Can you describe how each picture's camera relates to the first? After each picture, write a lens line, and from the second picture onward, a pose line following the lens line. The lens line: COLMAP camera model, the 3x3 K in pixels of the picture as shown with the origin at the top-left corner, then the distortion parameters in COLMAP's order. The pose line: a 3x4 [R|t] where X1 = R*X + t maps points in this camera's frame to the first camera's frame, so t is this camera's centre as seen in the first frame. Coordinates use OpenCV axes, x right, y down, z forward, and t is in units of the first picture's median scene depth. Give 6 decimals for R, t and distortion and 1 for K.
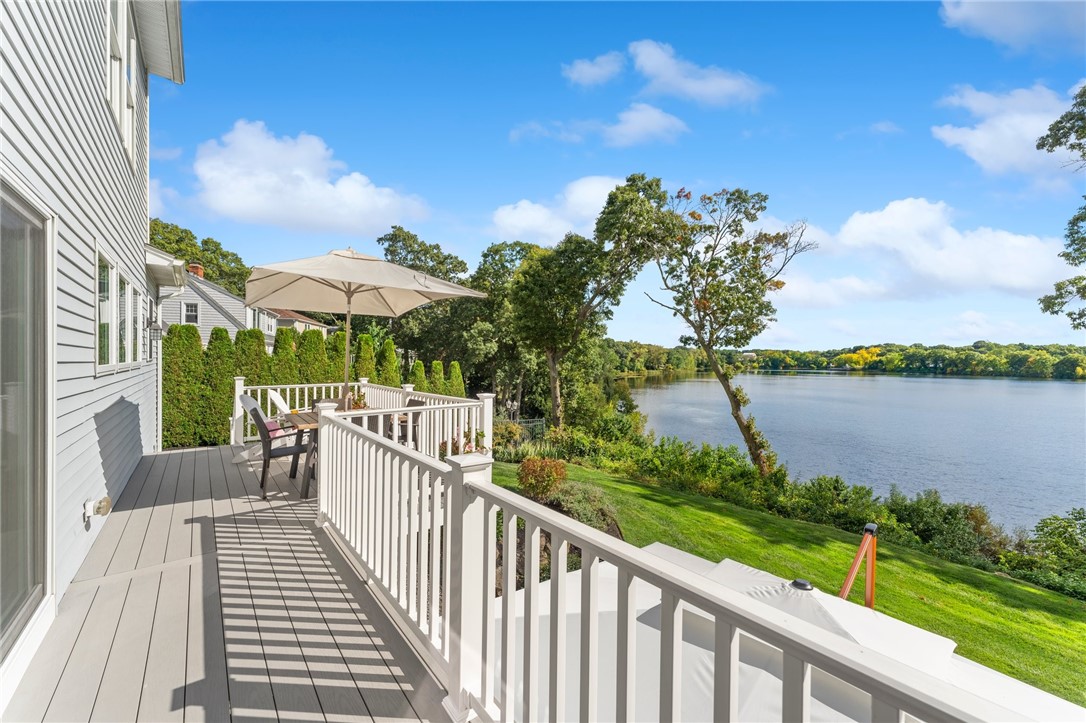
lens RADIAL K [[431.6, 0, 547.0], [0, 431.6, 359.7], [0, 0, 1]] dist [-0.001588, -0.000212]
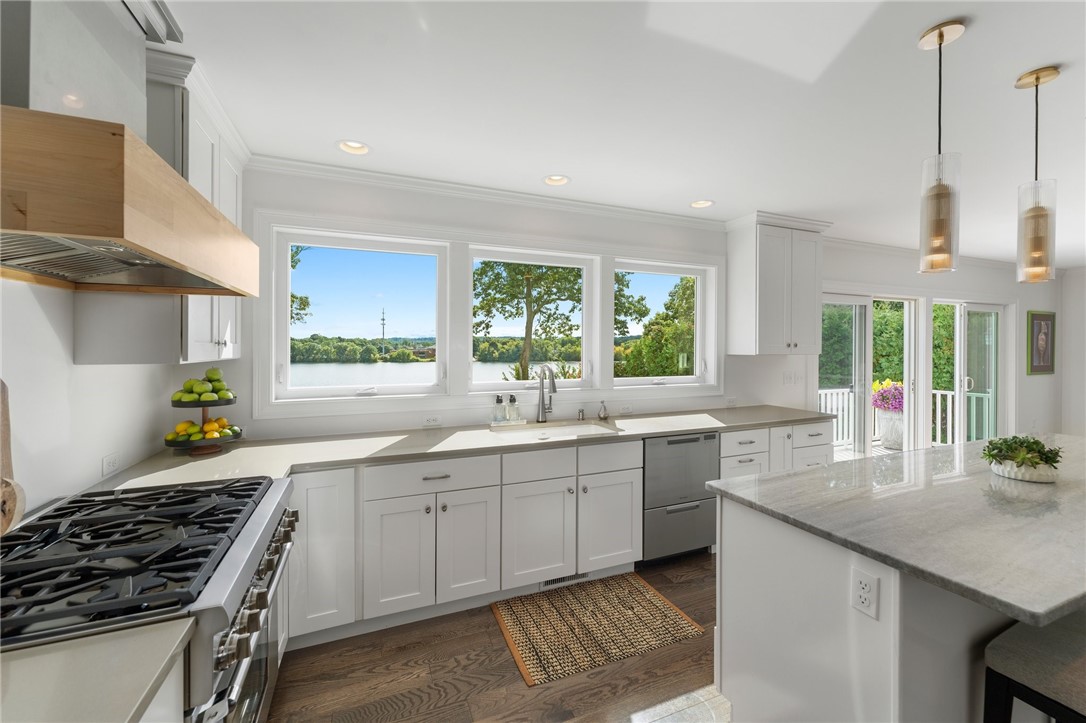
lens RADIAL K [[432.7, 0, 547.1], [0, 432.7, 355.0], [0, 0, 1]] dist [0.000957, 0.000060]
pose [[0.277340, -0.018222, 0.960599, -0.220642], [0.006669, 0.999833, 0.017041, -0.005729], [-0.960749, 0.001680, 0.277415, 0.100907]]
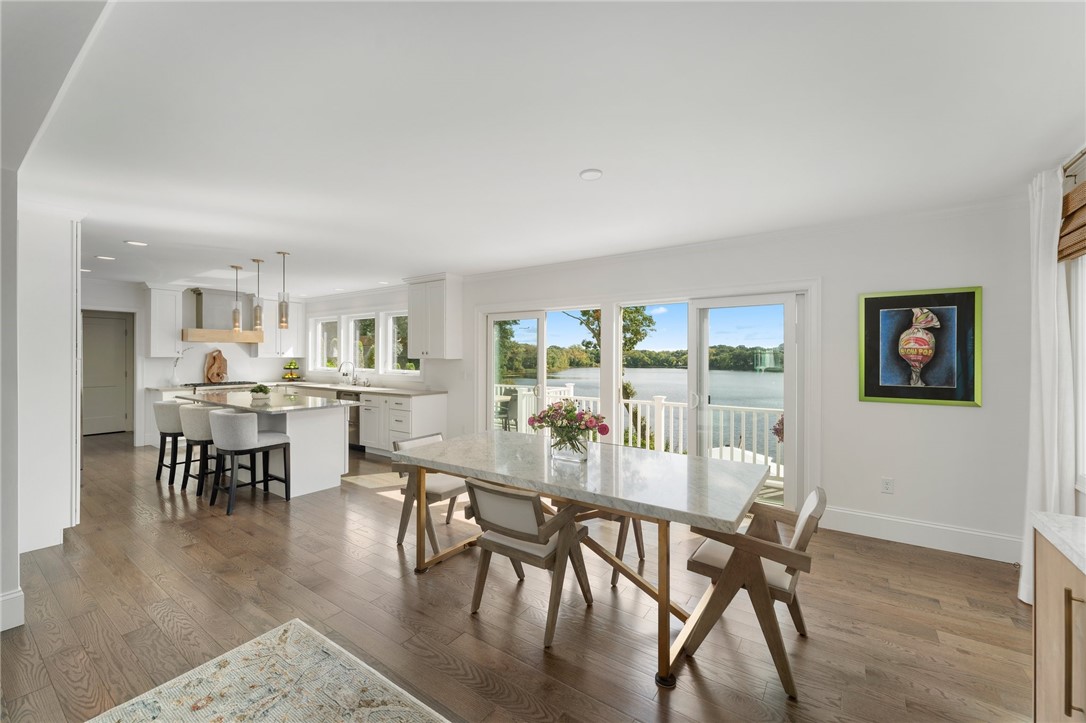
lens RADIAL K [[432.7, 0, 547.1], [0, 432.7, 355.0], [0, 0, 1]] dist [0.000957, 0.000060]
pose [[0.958841, 0.002195, 0.283934, -0.104067], [0.000274, 0.999962, -0.008658, -0.003563], [-0.283943, 0.008379, 0.958805, -0.109704]]
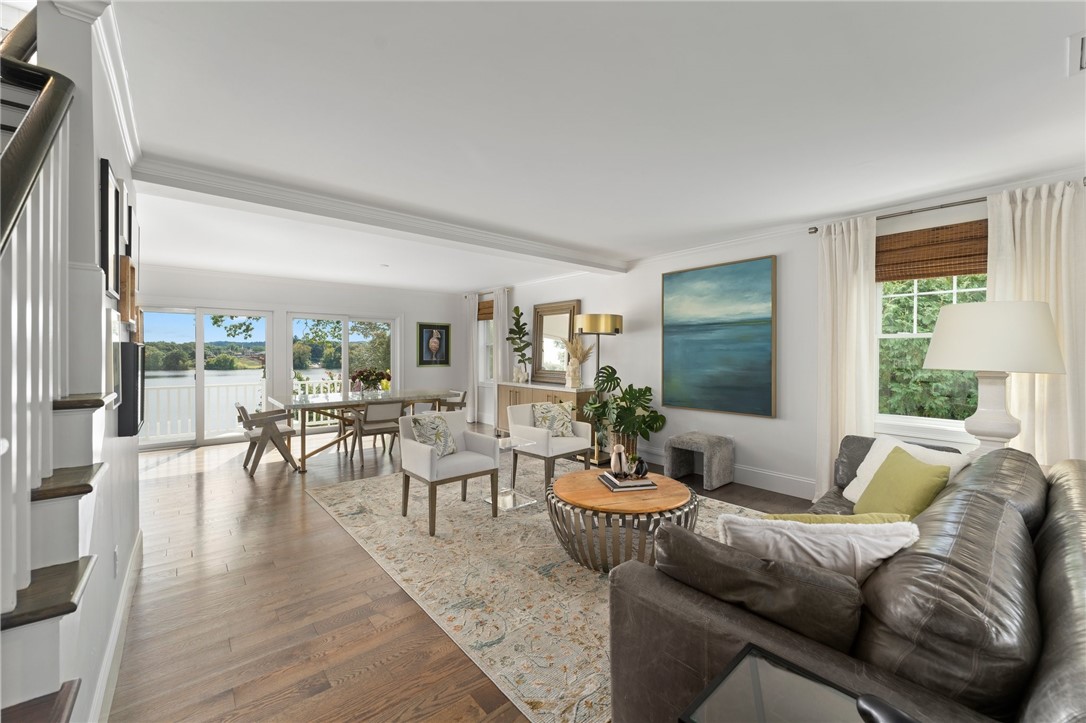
lens RADIAL K [[431.6, 0, 547.0], [0, 431.6, 359.7], [0, 0, 1]] dist [-0.001588, -0.000212]
pose [[-0.029465, -0.016329, 0.999432, -0.249961], [0.004931, 0.999852, 0.016482, -0.001322], [-0.999554, 0.005414, -0.029380, -0.096962]]
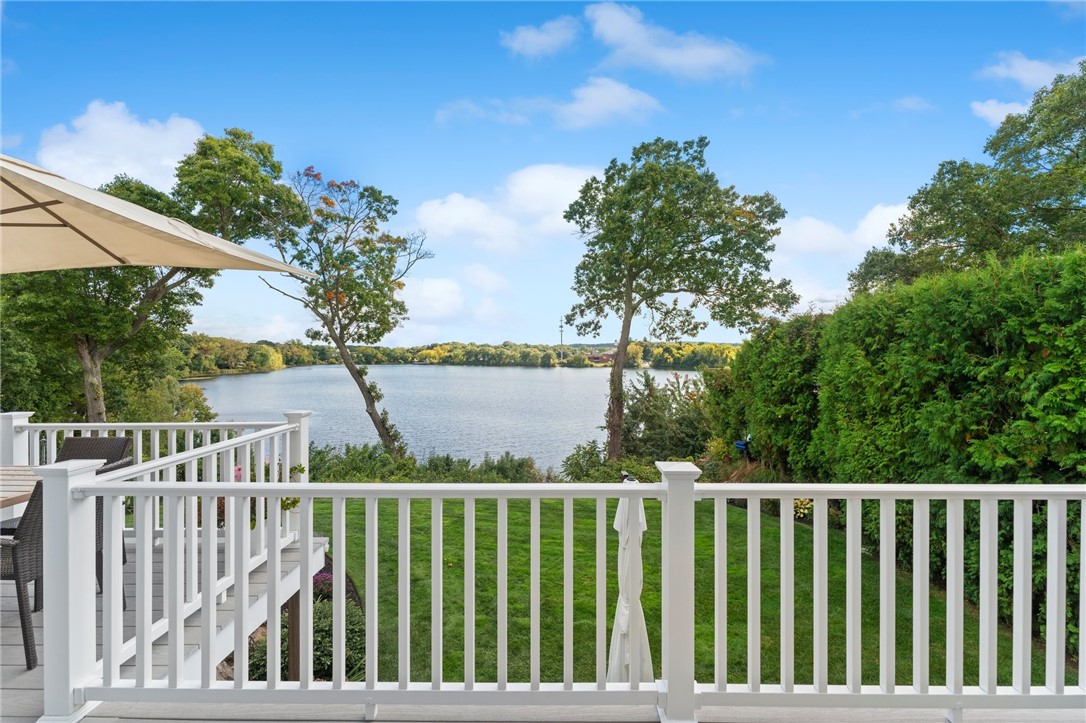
lens RADIAL K [[431.6, 0, 547.0], [0, 431.6, 359.7], [0, 0, 1]] dist [-0.001588, -0.000212]
pose [[0.633845, -0.014068, 0.773332, -0.056062], [0.006881, 0.999898, 0.012550, -0.000768], [-0.773429, -0.002634, 0.633877, 0.032191]]
